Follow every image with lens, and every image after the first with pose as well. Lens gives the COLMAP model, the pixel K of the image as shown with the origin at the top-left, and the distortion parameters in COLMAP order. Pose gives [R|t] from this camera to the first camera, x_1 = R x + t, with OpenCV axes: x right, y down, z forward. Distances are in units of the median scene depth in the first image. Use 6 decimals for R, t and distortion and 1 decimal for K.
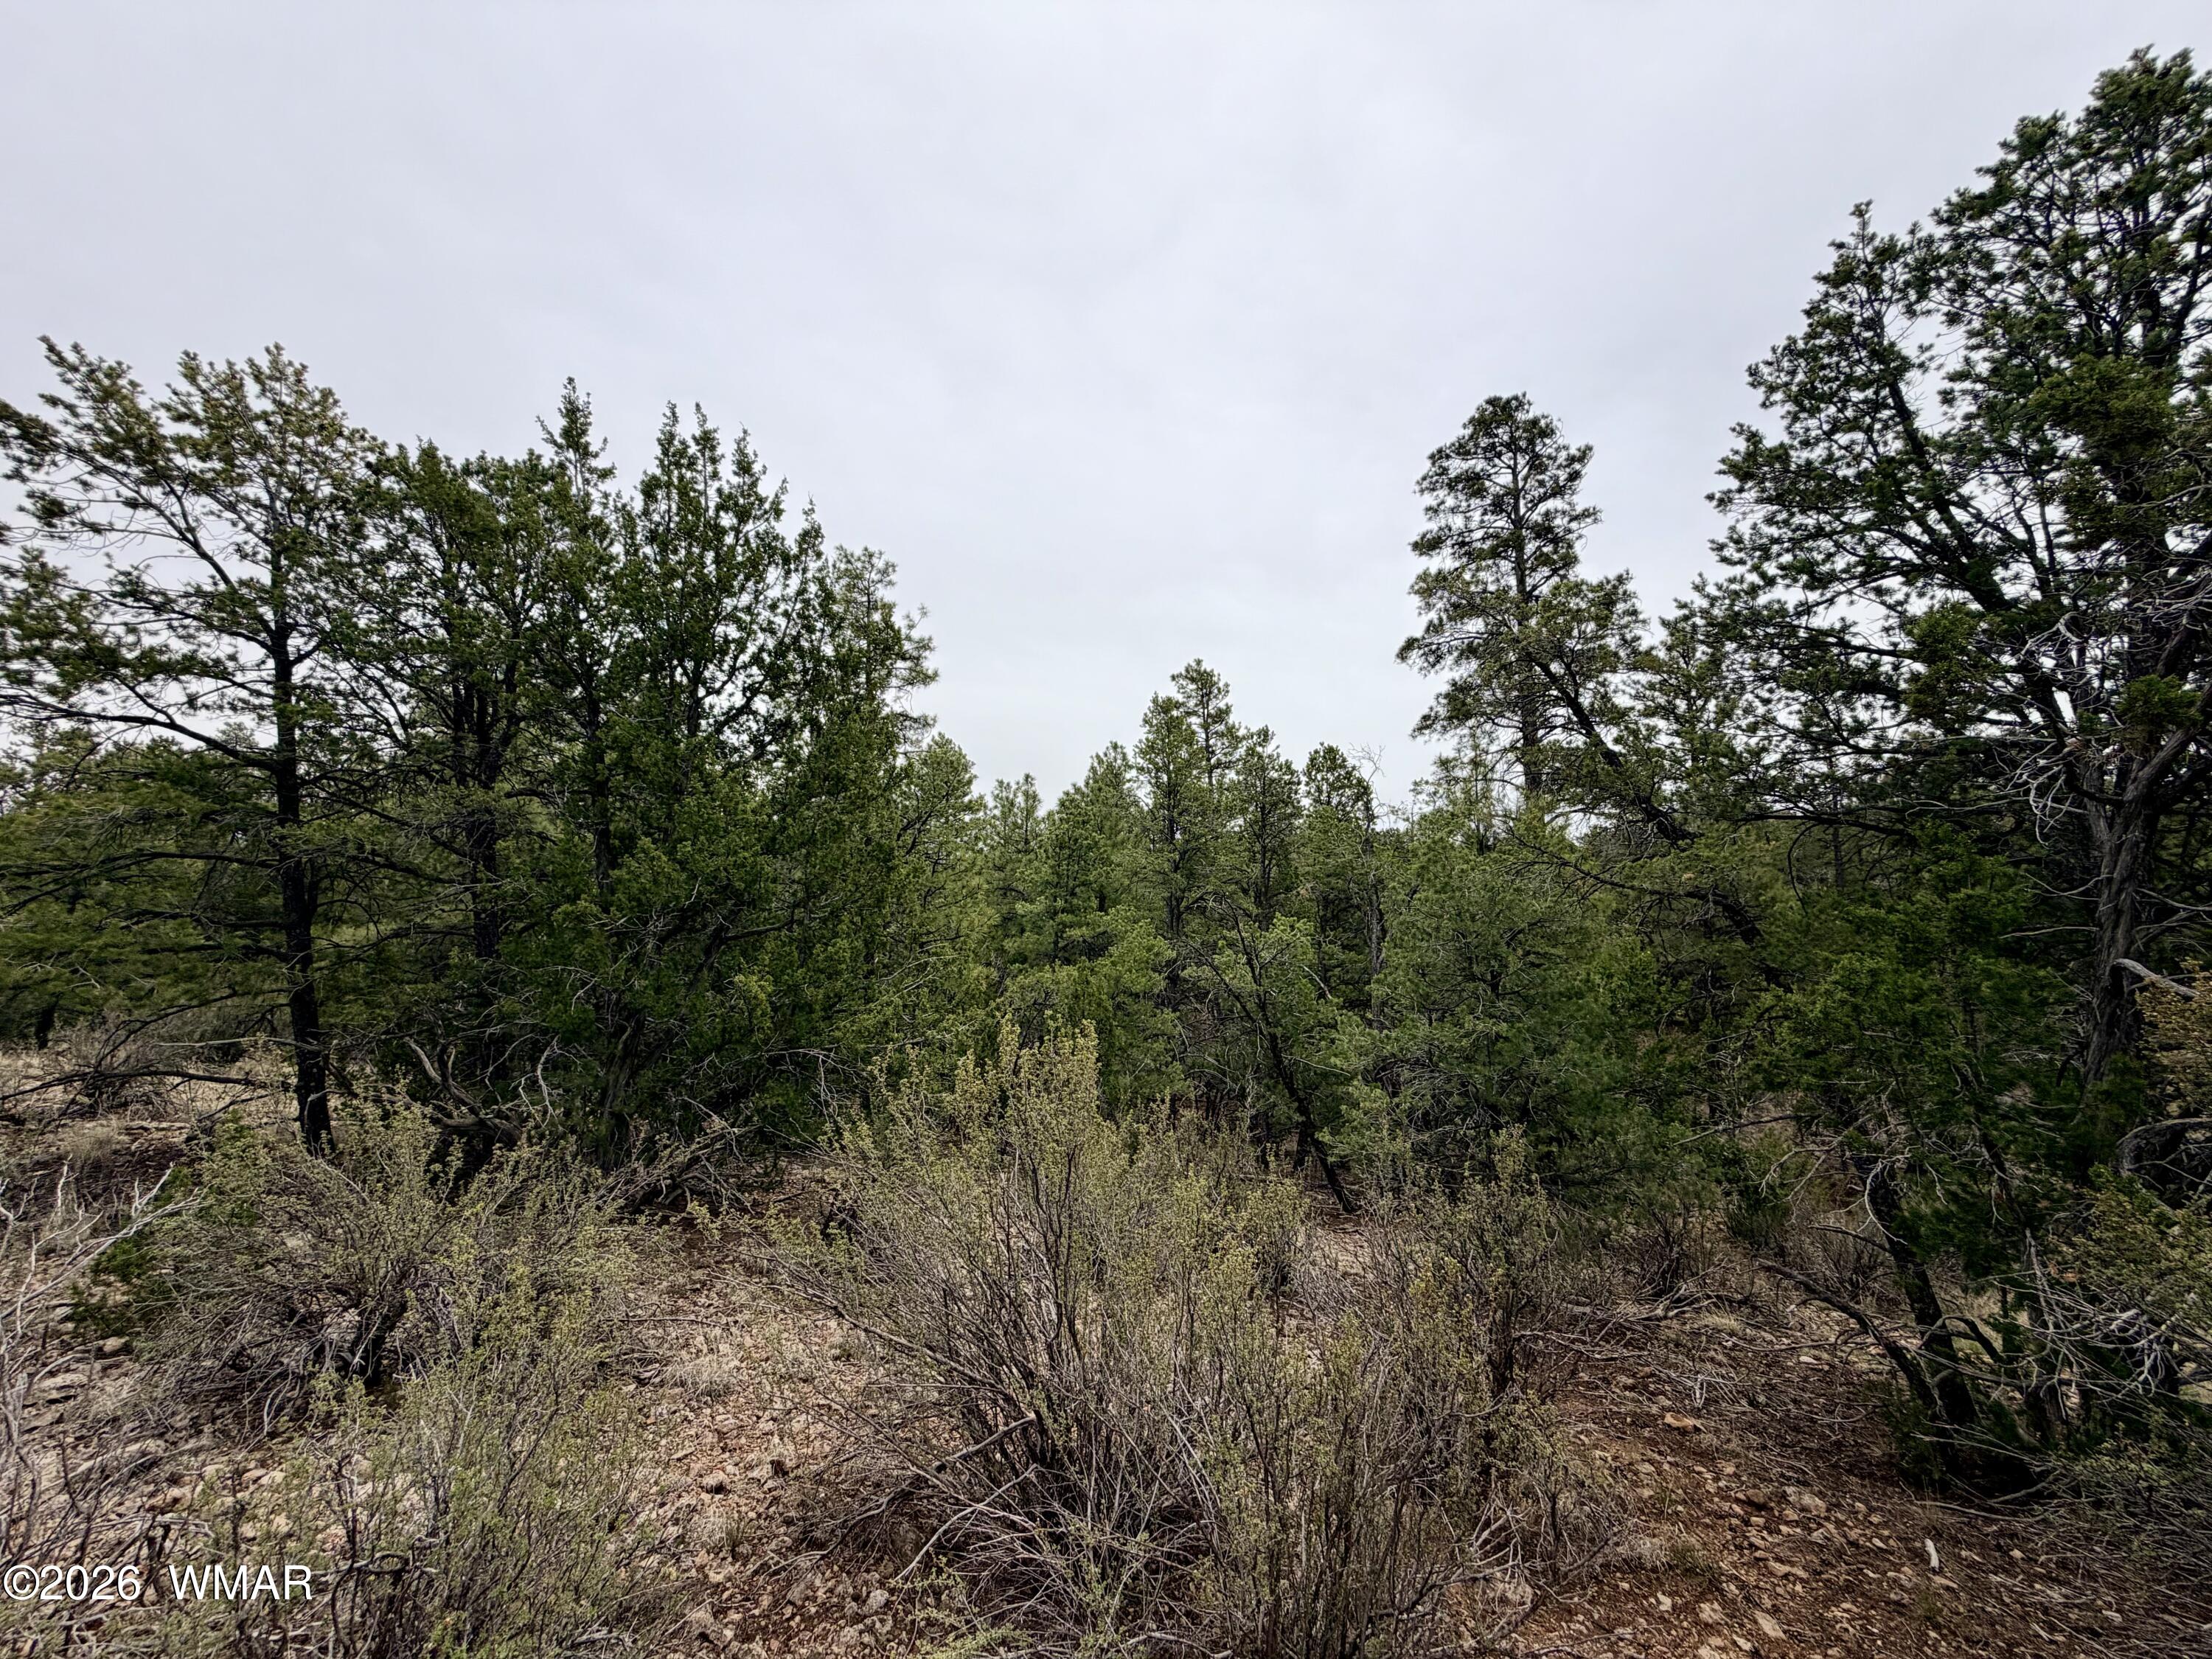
lens RADIAL K [[833.7, 0, 1103.0], [0, 833.7, 839.1], [0, 0, 1]] dist [0.053188, 0.000059]
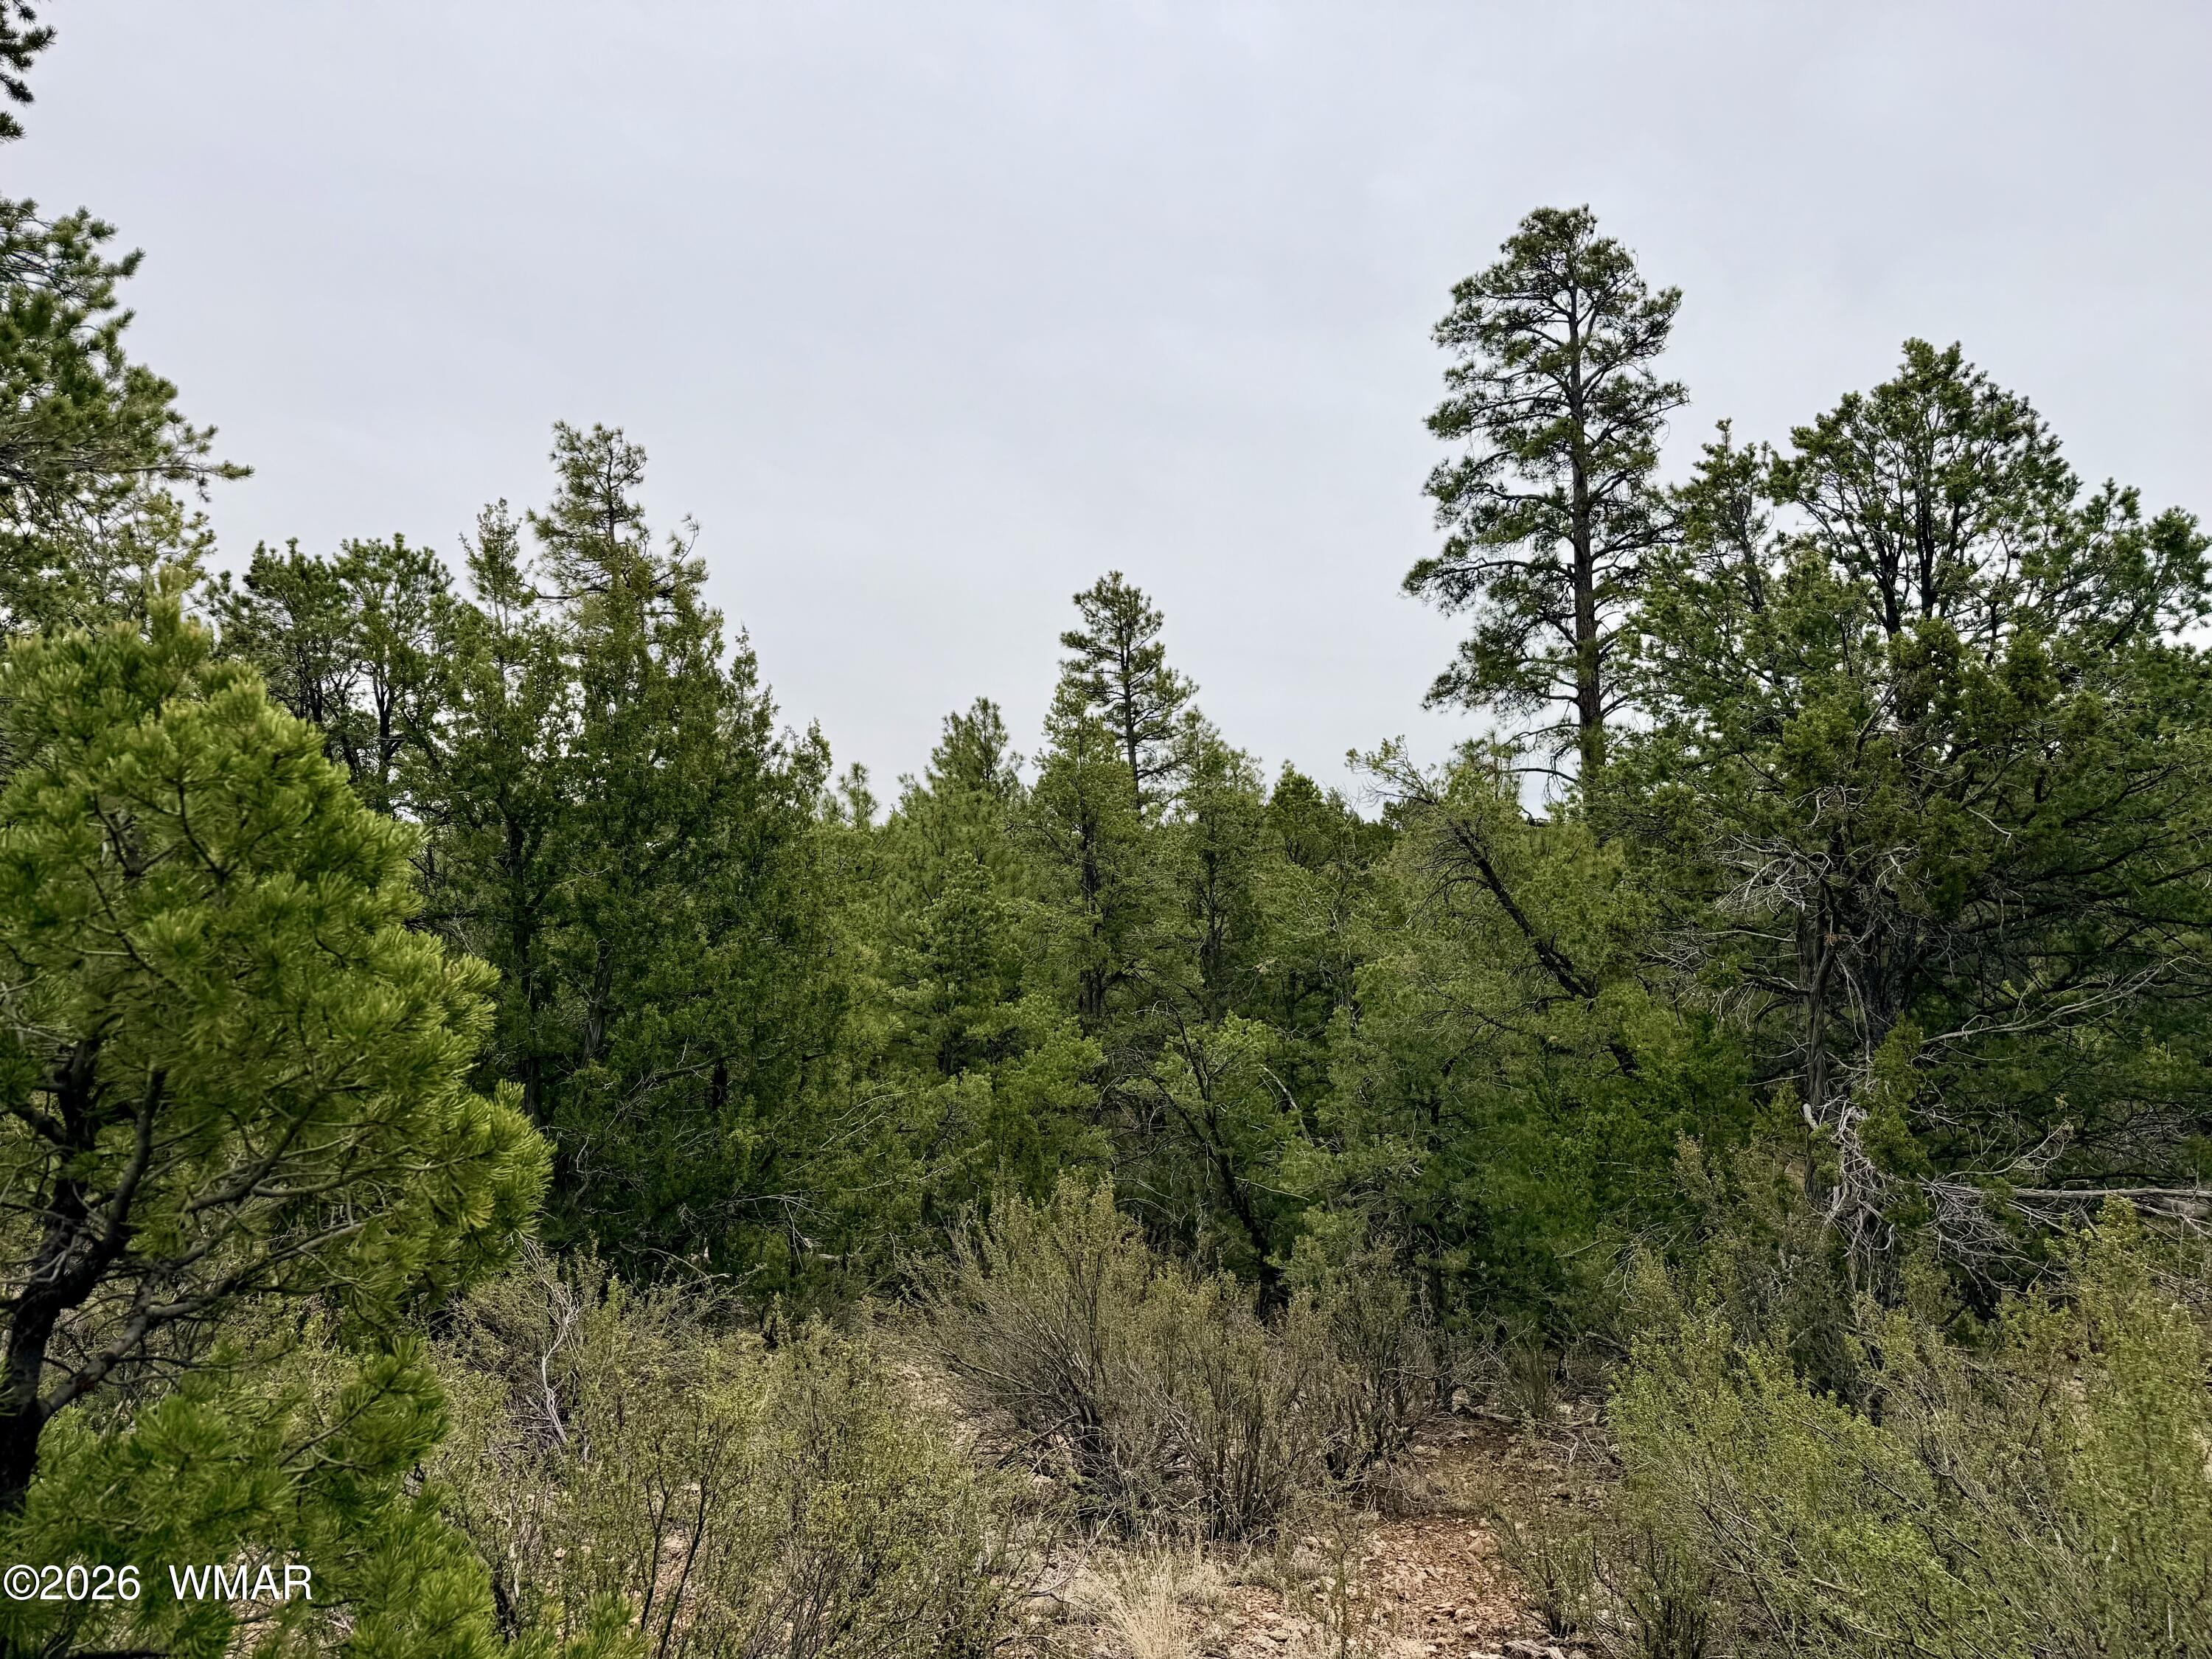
lens RADIAL K [[1710.9, 0, 1106.0], [0, 1710.9, 829.5], [0, 0, 1]] dist [0.309912, -0.000511]
pose [[0.992076, -0.017002, 0.124483, -0.072285], [0.010020, 0.998352, 0.056499, -0.109386], [-0.125239, -0.054804, 0.990612, -0.392892]]
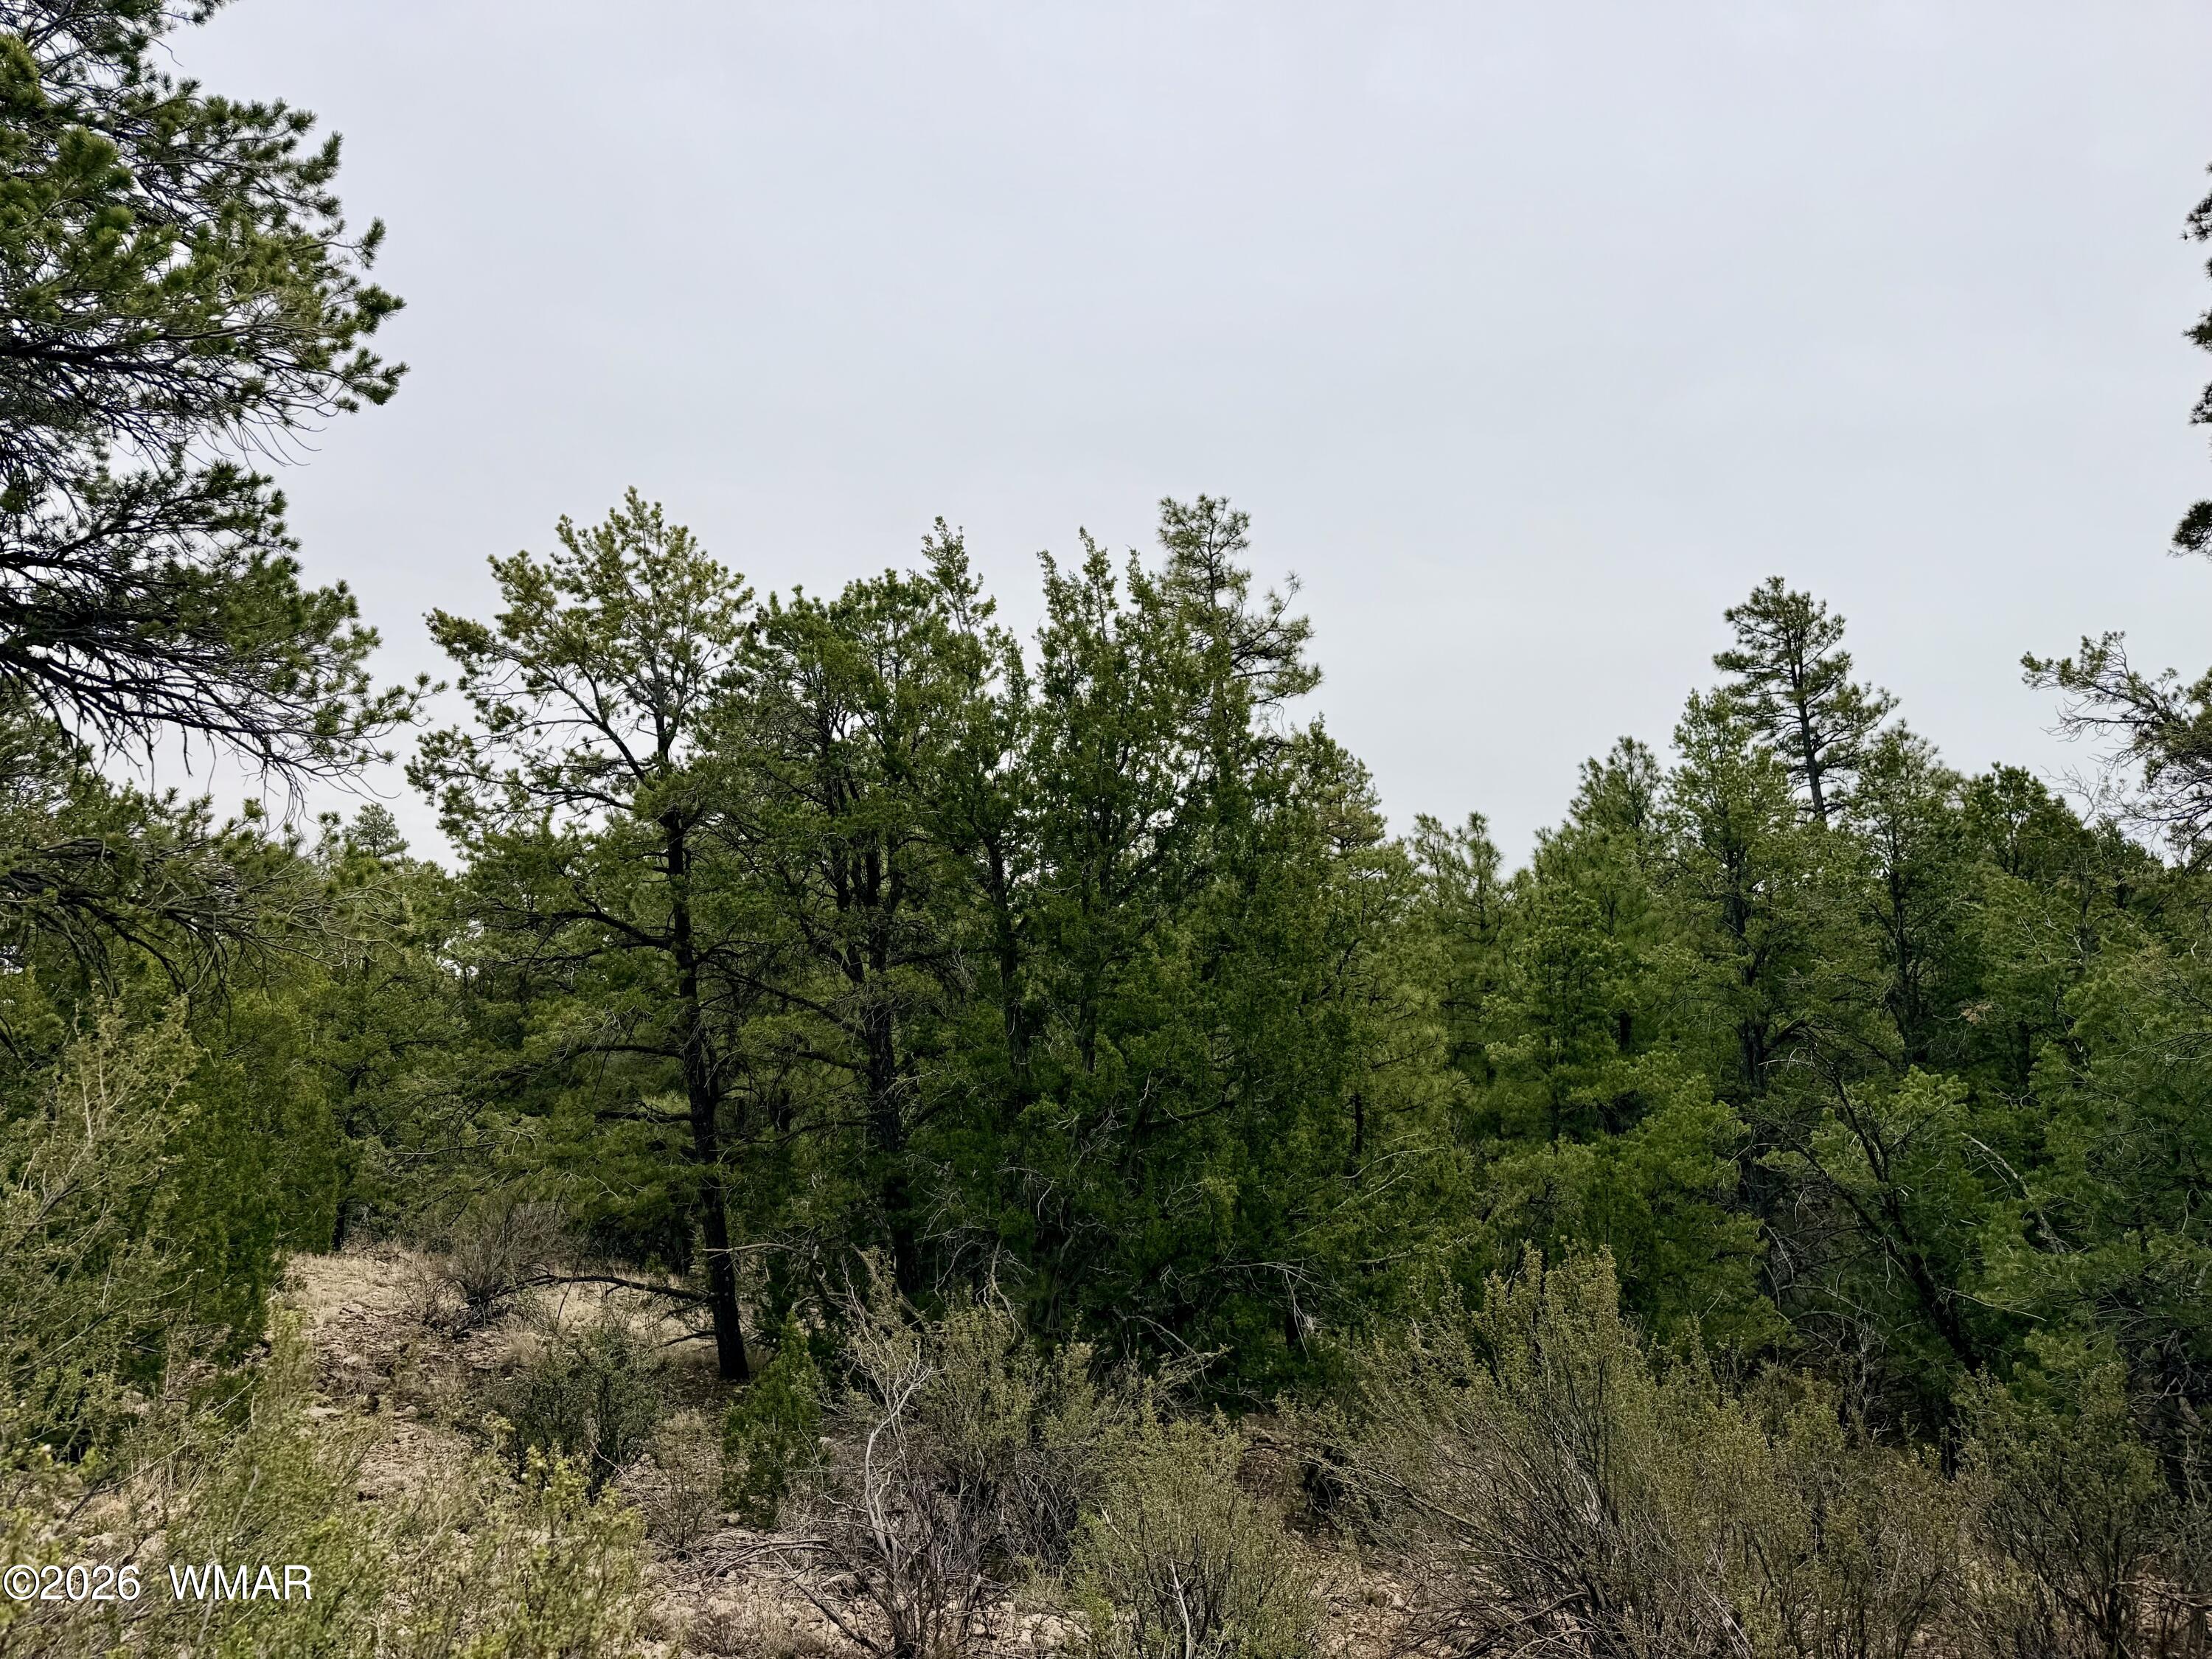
lens RADIAL K [[1613.6, 0, 1106.0], [0, 1613.6, 829.5], [0, 0, 1]] dist [0.060241, -0.002982]
pose [[0.949106, -0.079110, -0.304858, 0.010251], [0.073021, 0.996838, -0.031342, -0.054721], [0.306374, 0.007486, 0.951882, -0.219001]]
